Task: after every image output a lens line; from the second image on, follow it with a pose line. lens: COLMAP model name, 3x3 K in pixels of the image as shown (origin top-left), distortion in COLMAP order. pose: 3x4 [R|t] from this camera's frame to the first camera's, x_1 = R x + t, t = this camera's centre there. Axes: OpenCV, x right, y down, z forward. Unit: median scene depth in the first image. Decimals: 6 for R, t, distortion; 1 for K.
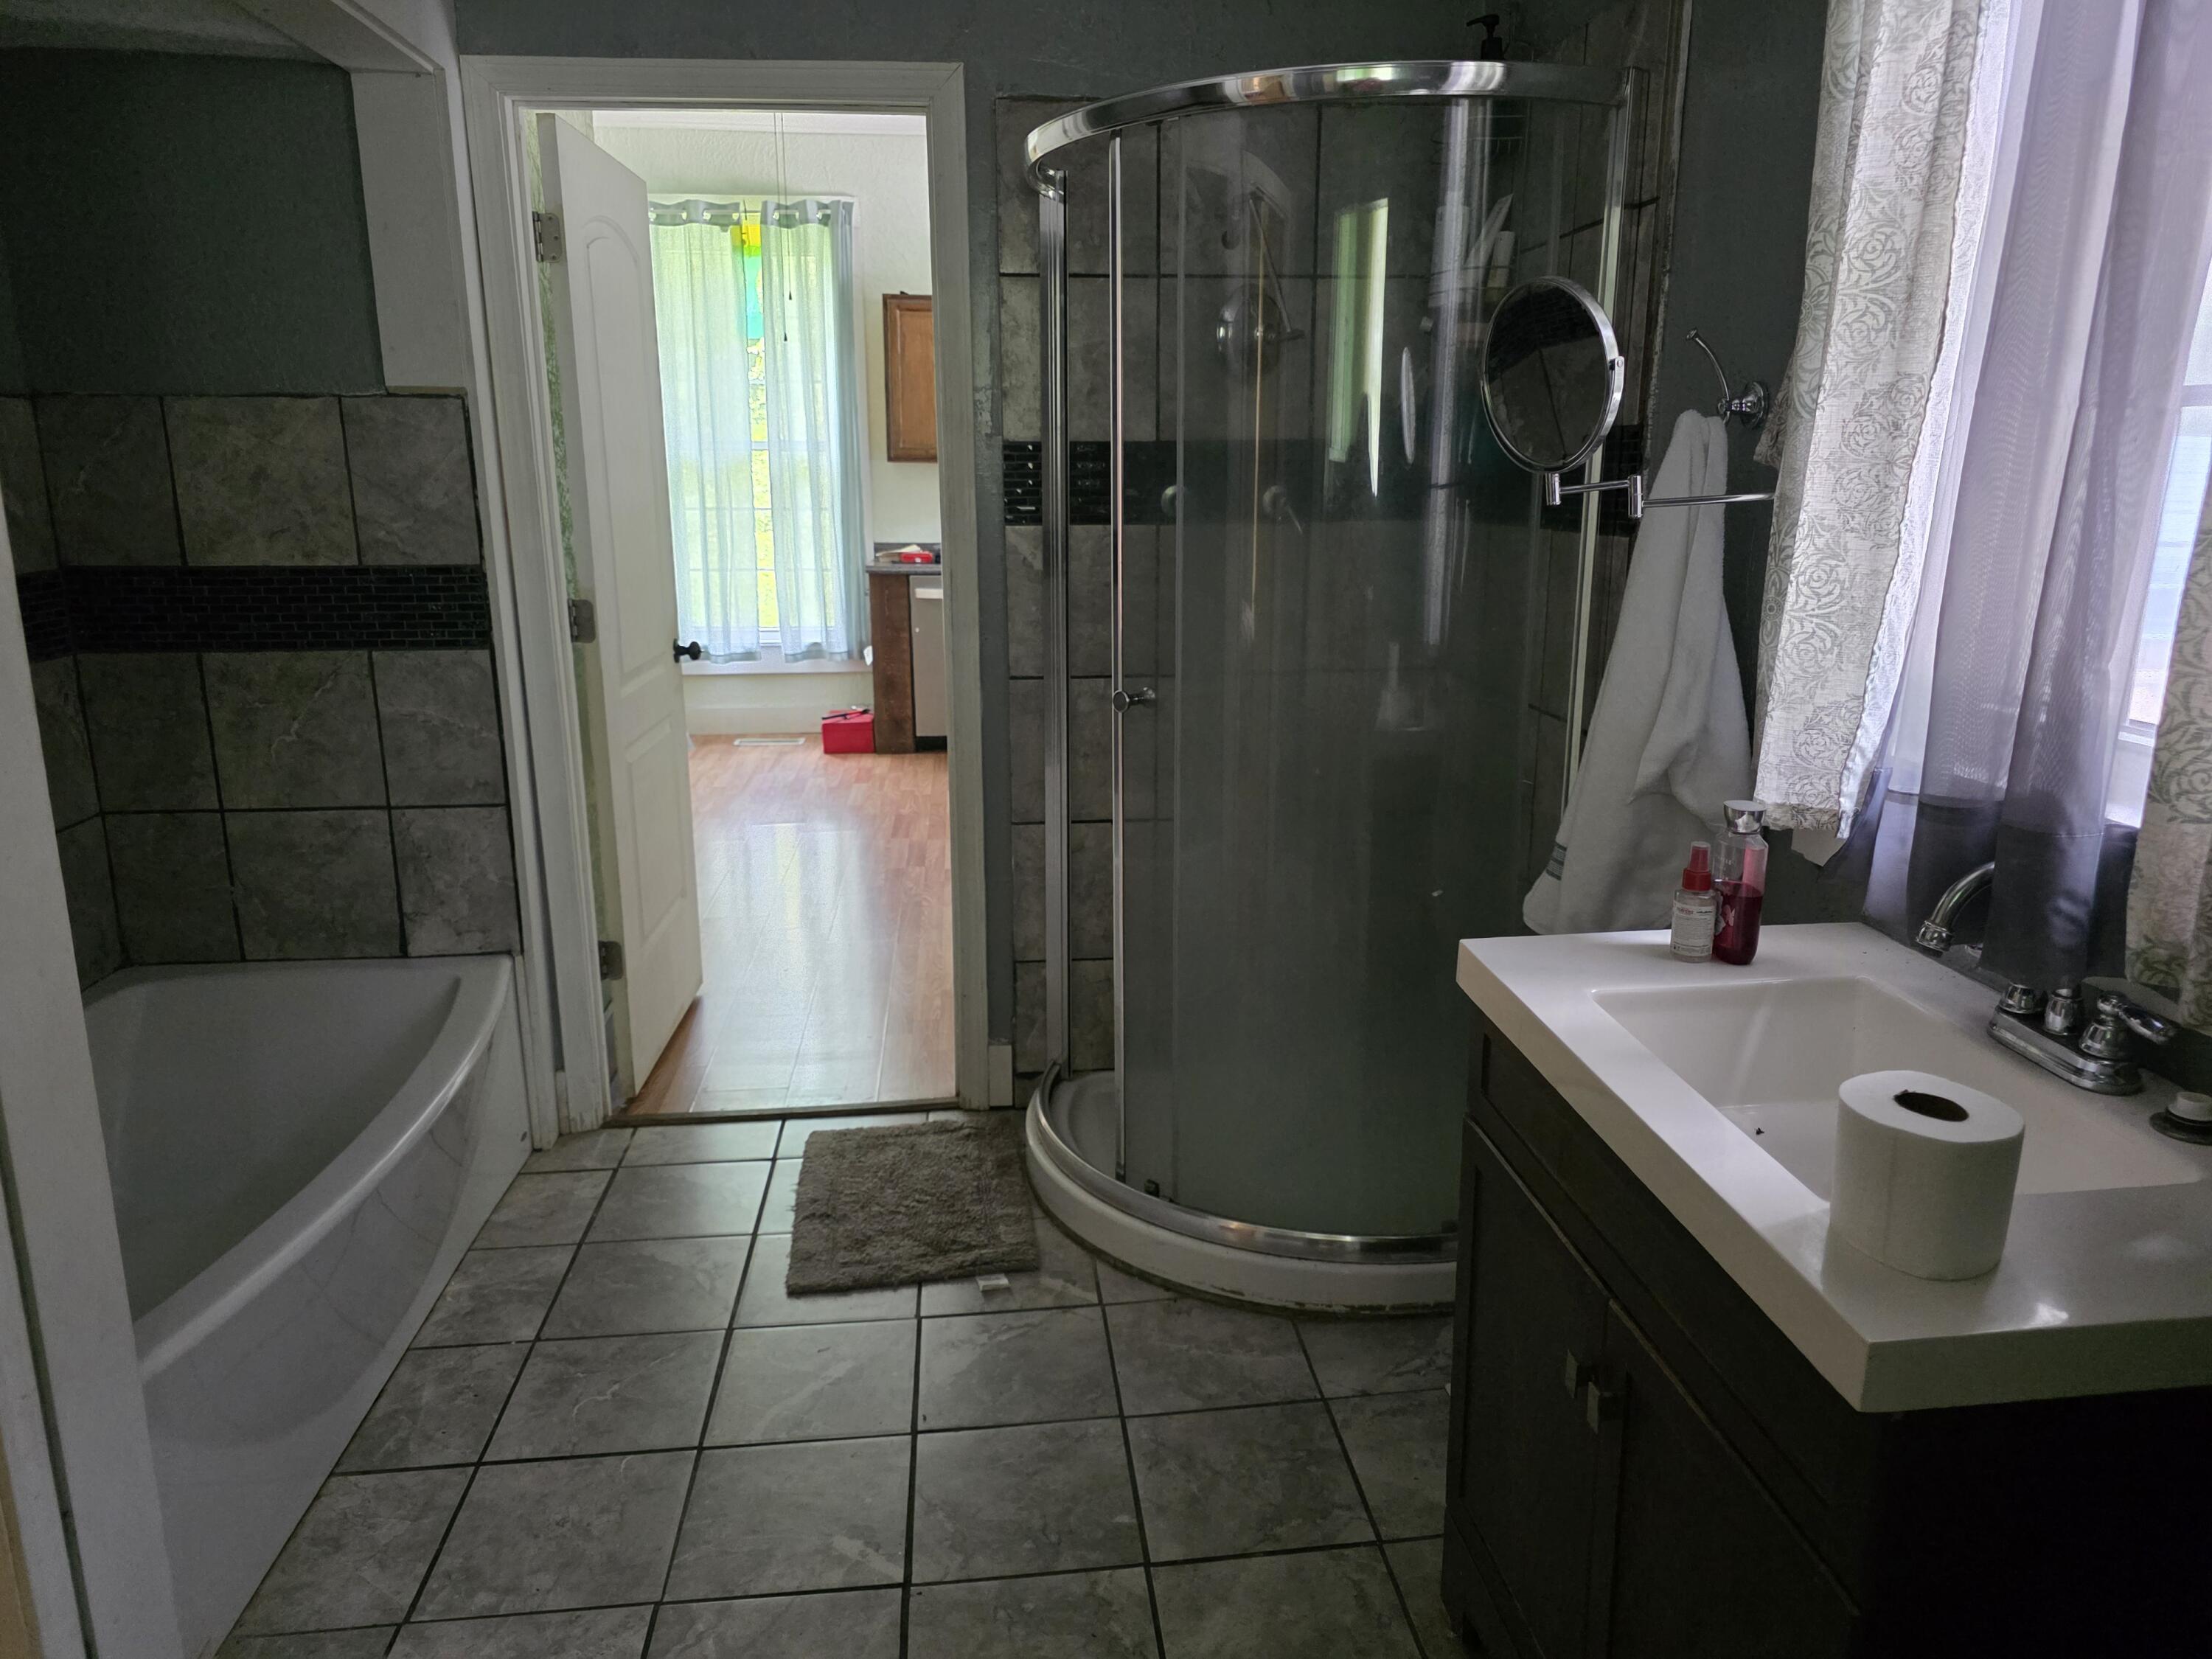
lens RADIAL K [[1495.8, 0, 1101.0], [0, 1495.8, 833.4], [0, 0, 1]] dist [0.075557, -0.071254]
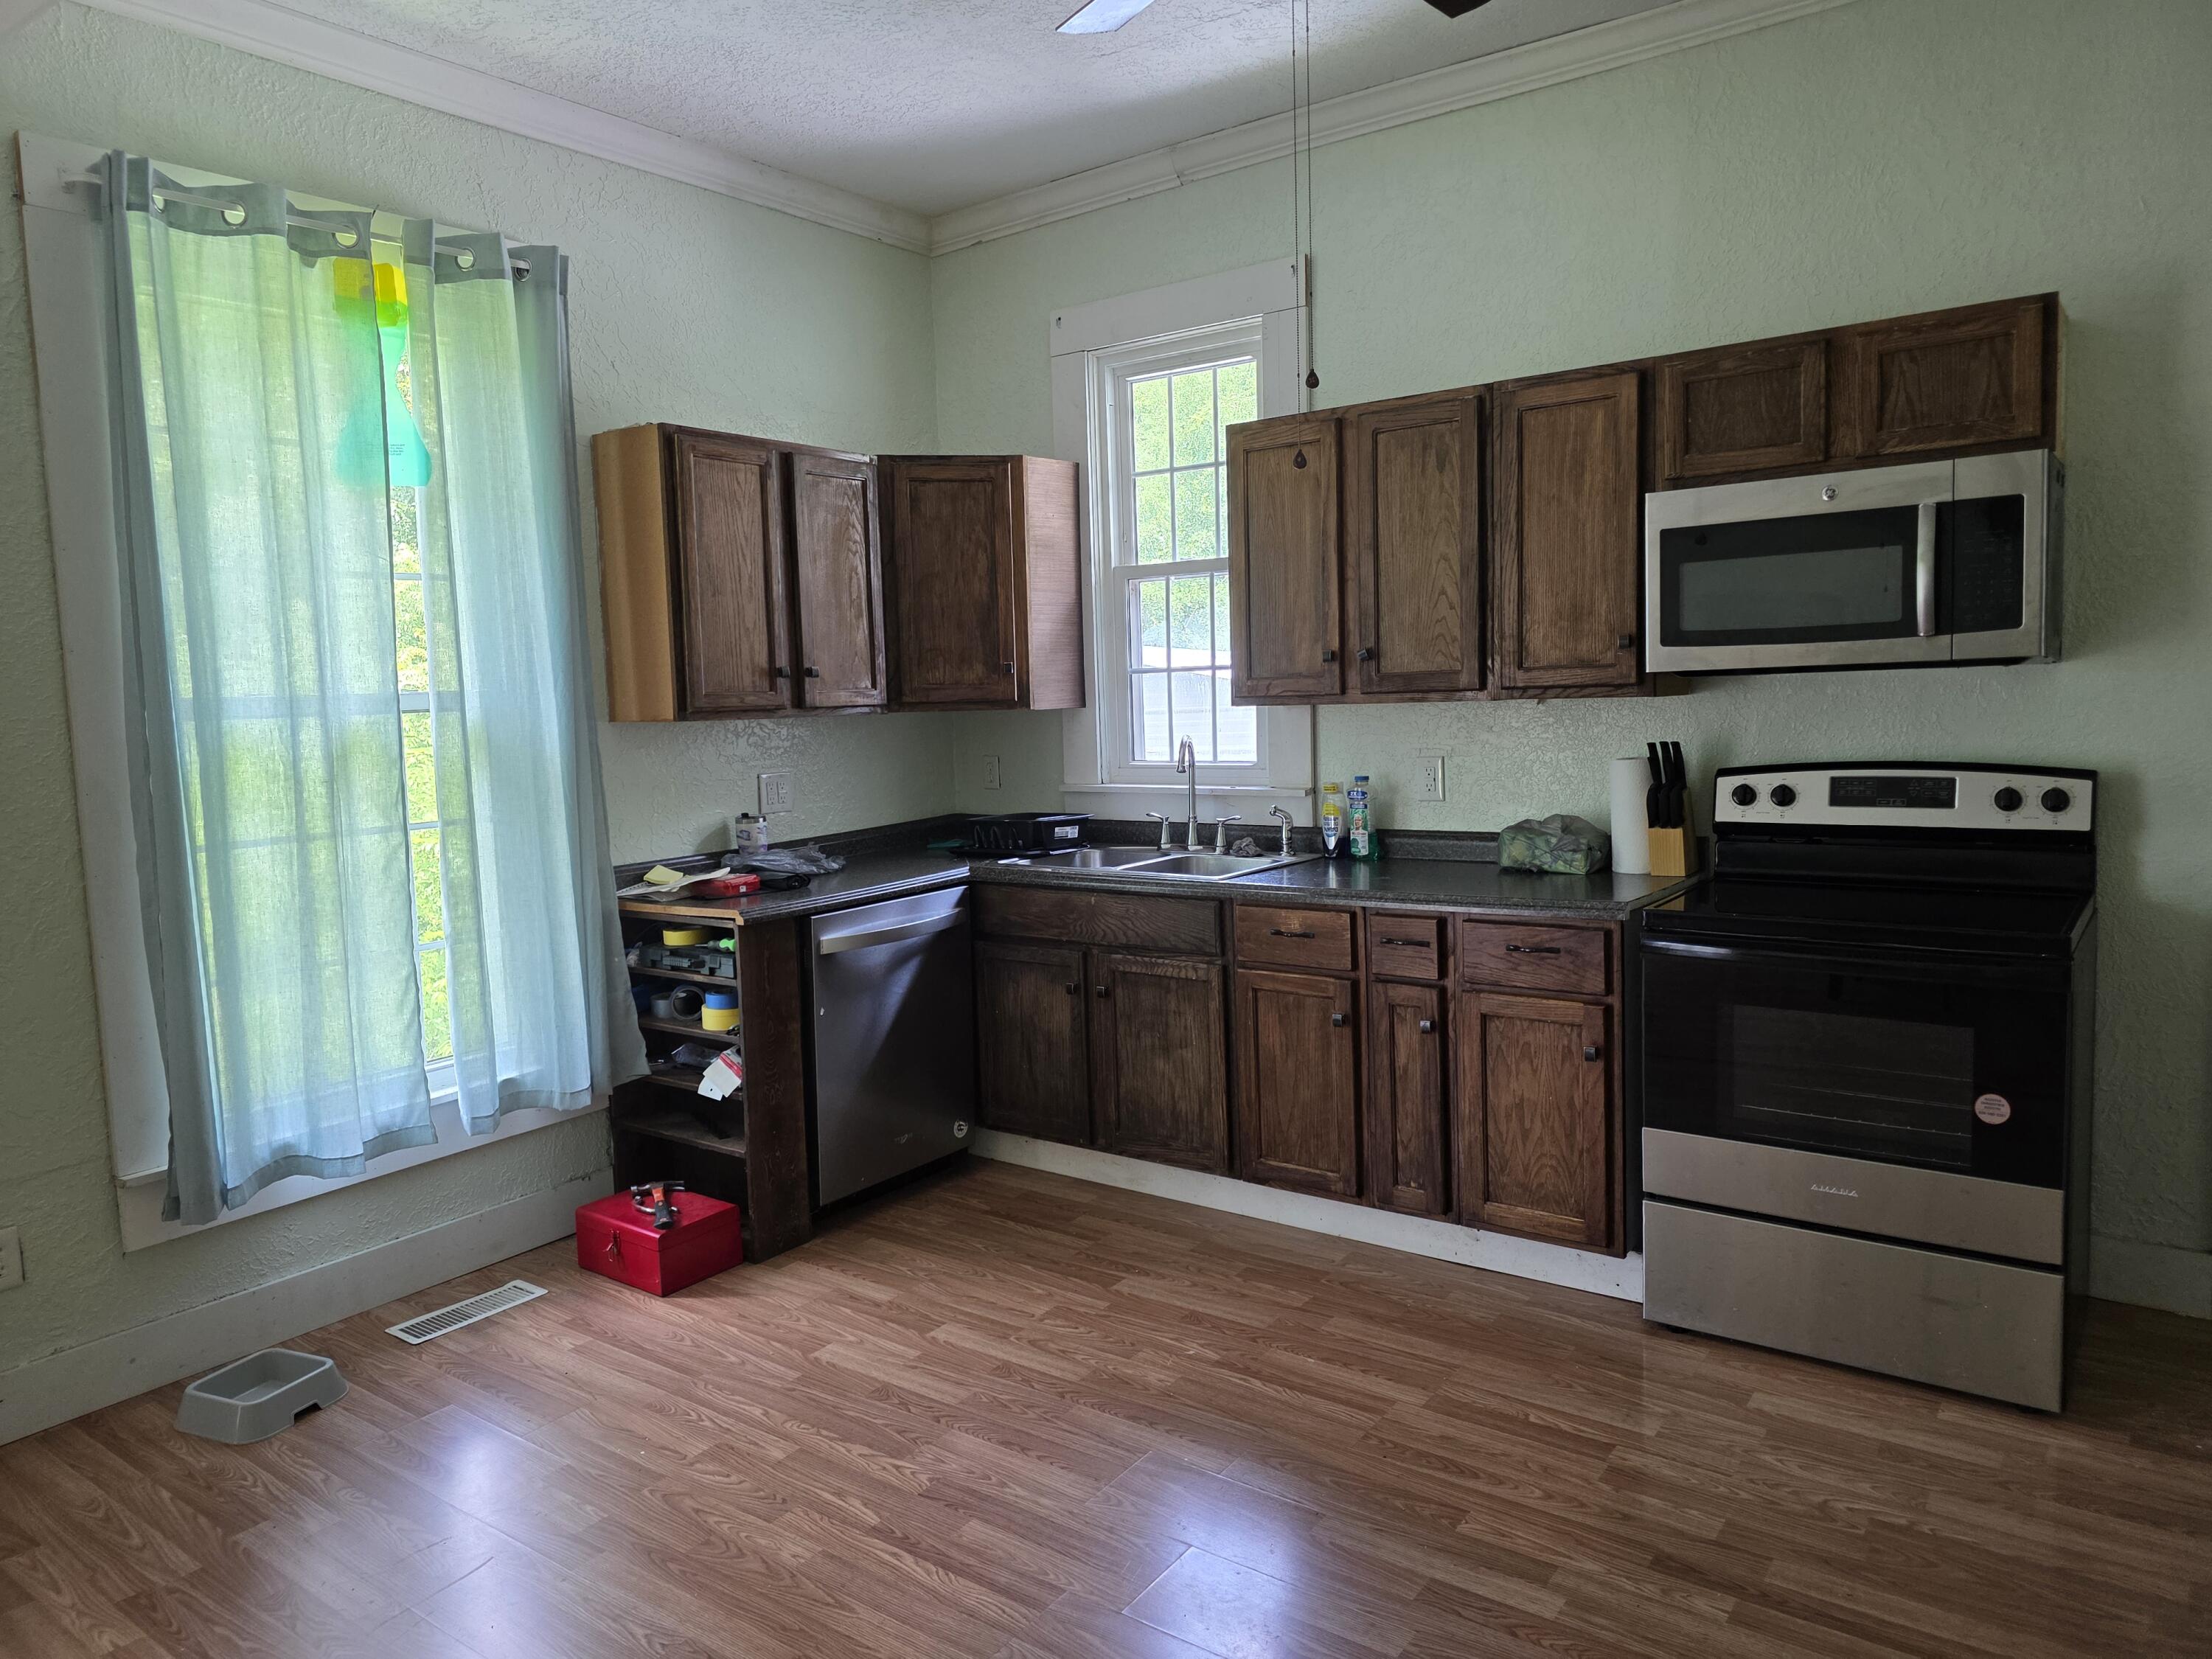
lens RADIAL K [[1495.8, 0, 1101.0], [0, 1495.8, 833.4], [0, 0, 1]] dist [0.075557, -0.071254]
pose [[0.672820, -0.091192, 0.734165, -0.450178], [0.211209, 0.974750, -0.072486, -0.137766], [-0.709017, 0.203832, 0.675091, 0.541767]]
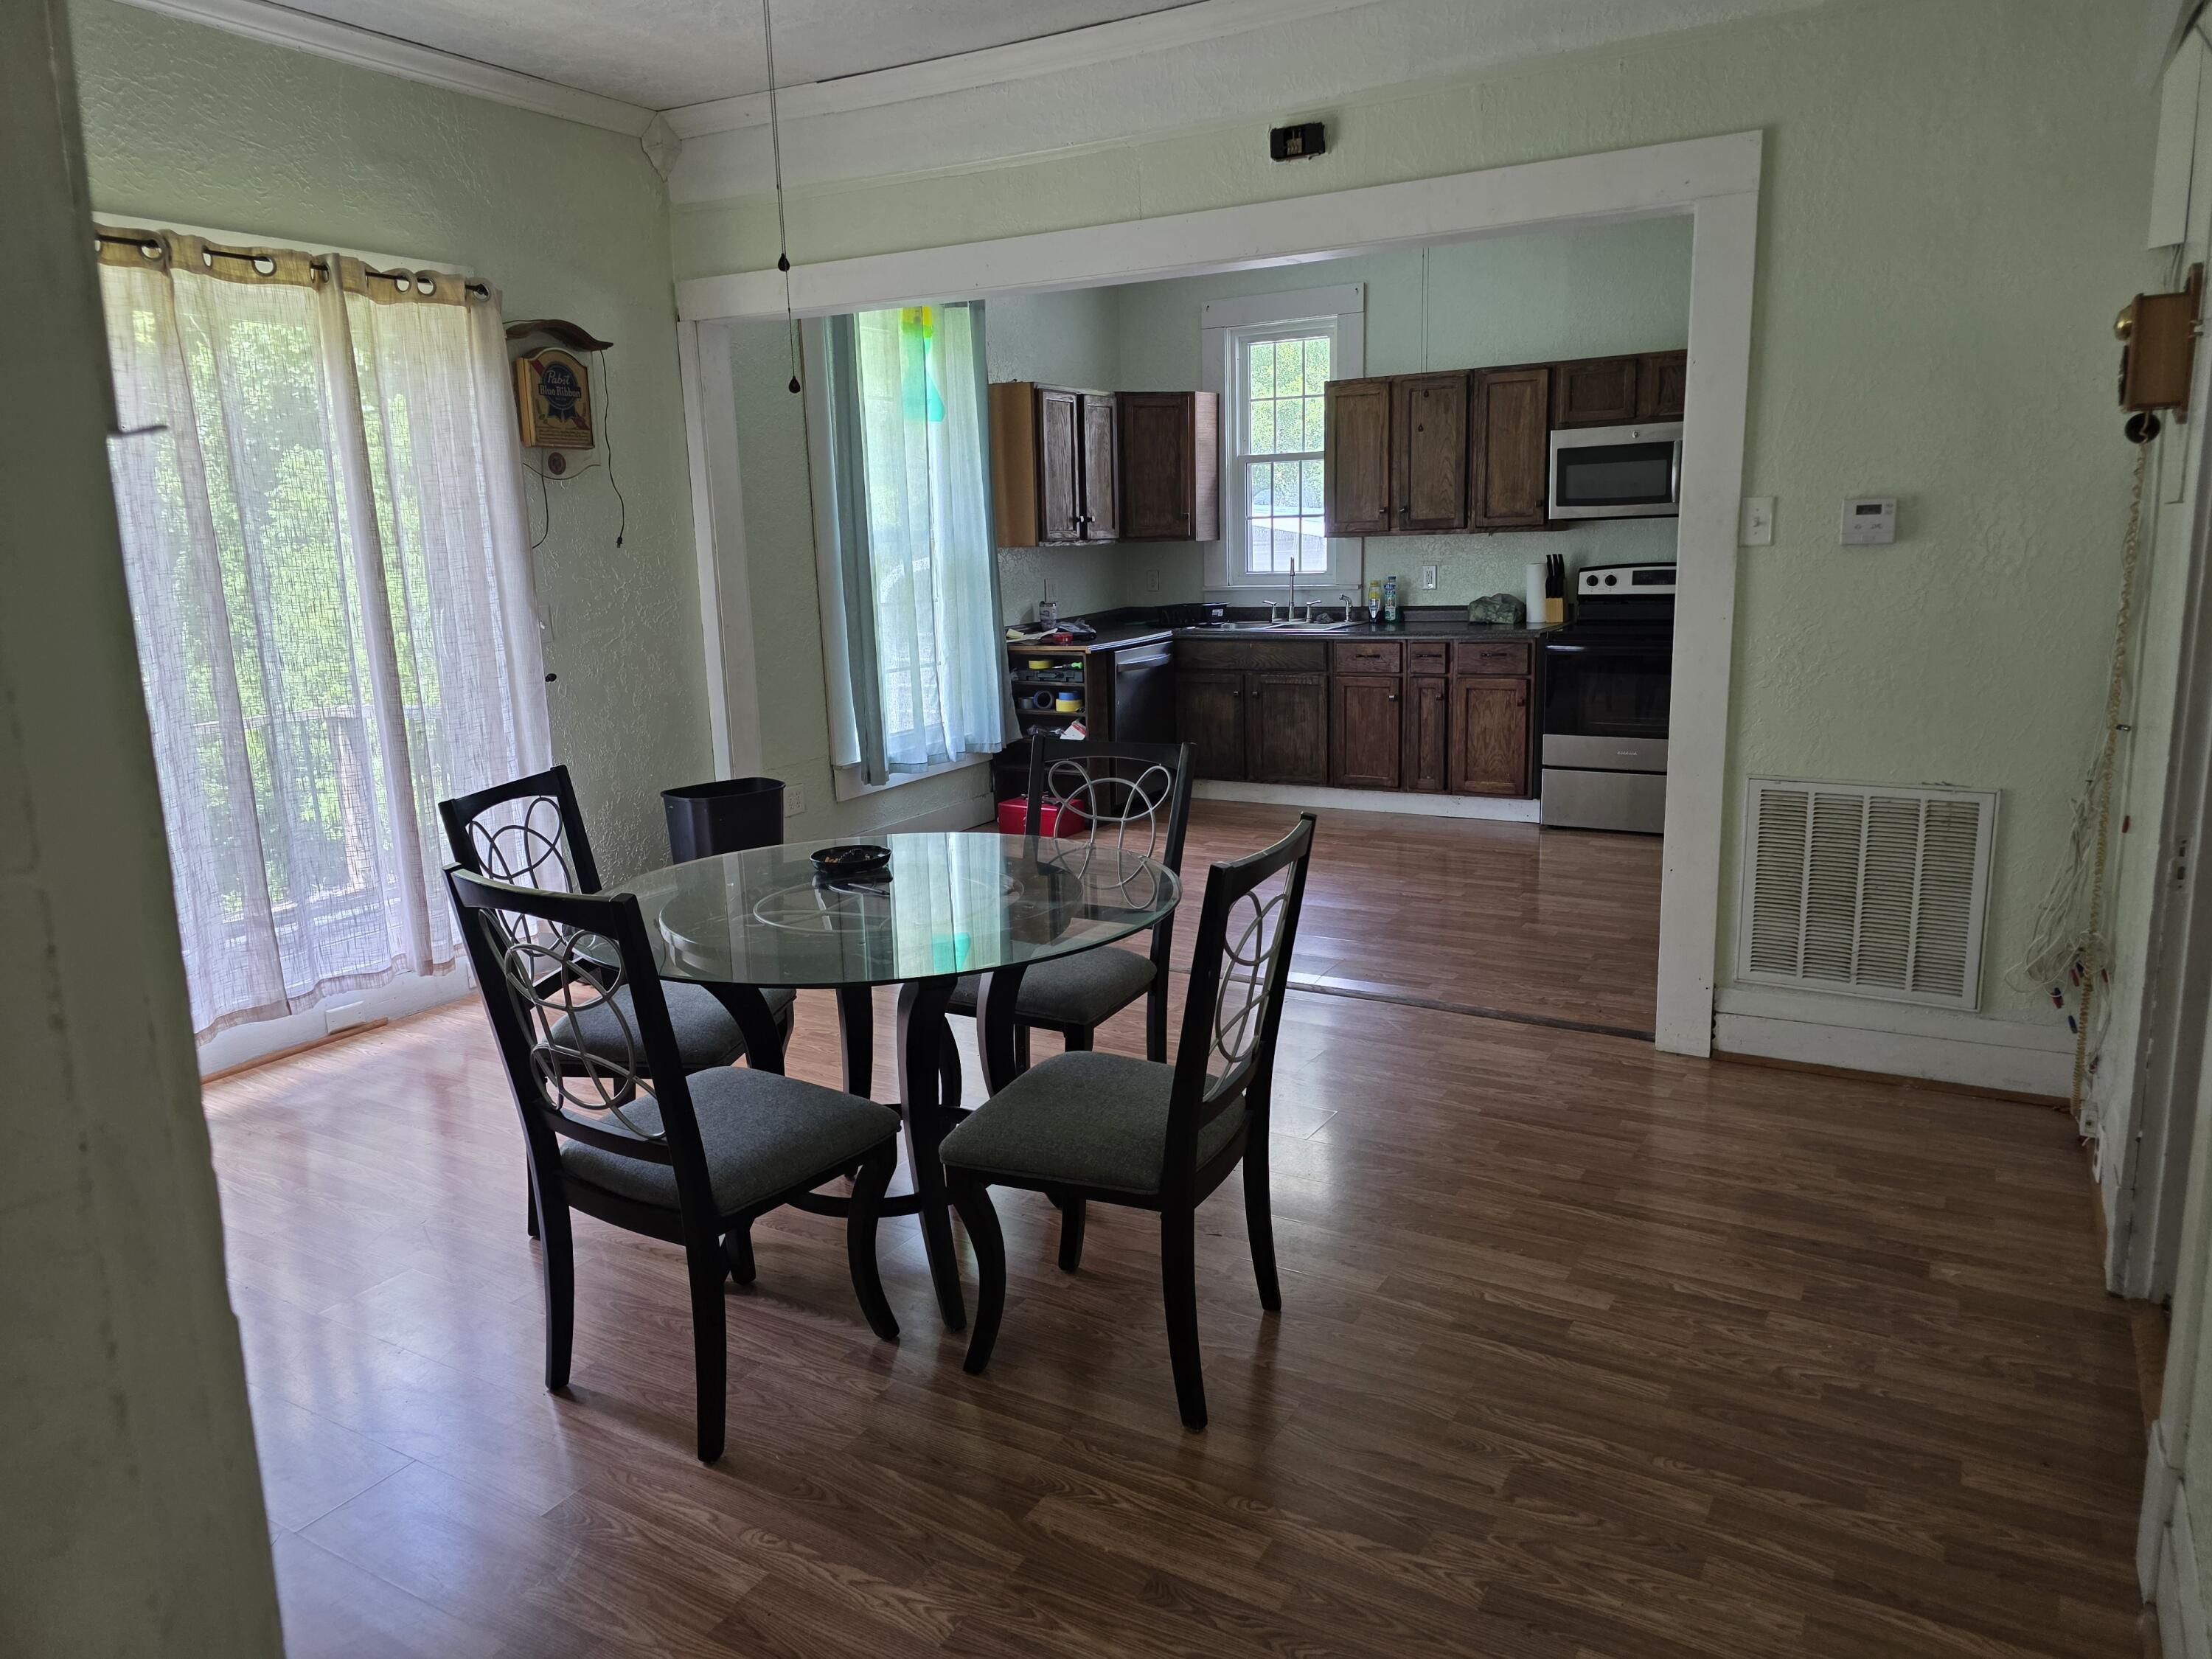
lens RADIAL K [[1495.8, 0, 1101.0], [0, 1495.8, 833.4], [0, 0, 1]] dist [0.075557, -0.071254]
pose [[0.596098, -0.175829, 0.783423, -0.948463], [0.225853, 0.973049, 0.046539, -0.098794], [-0.770492, 0.149197, 0.619744, 0.381079]]
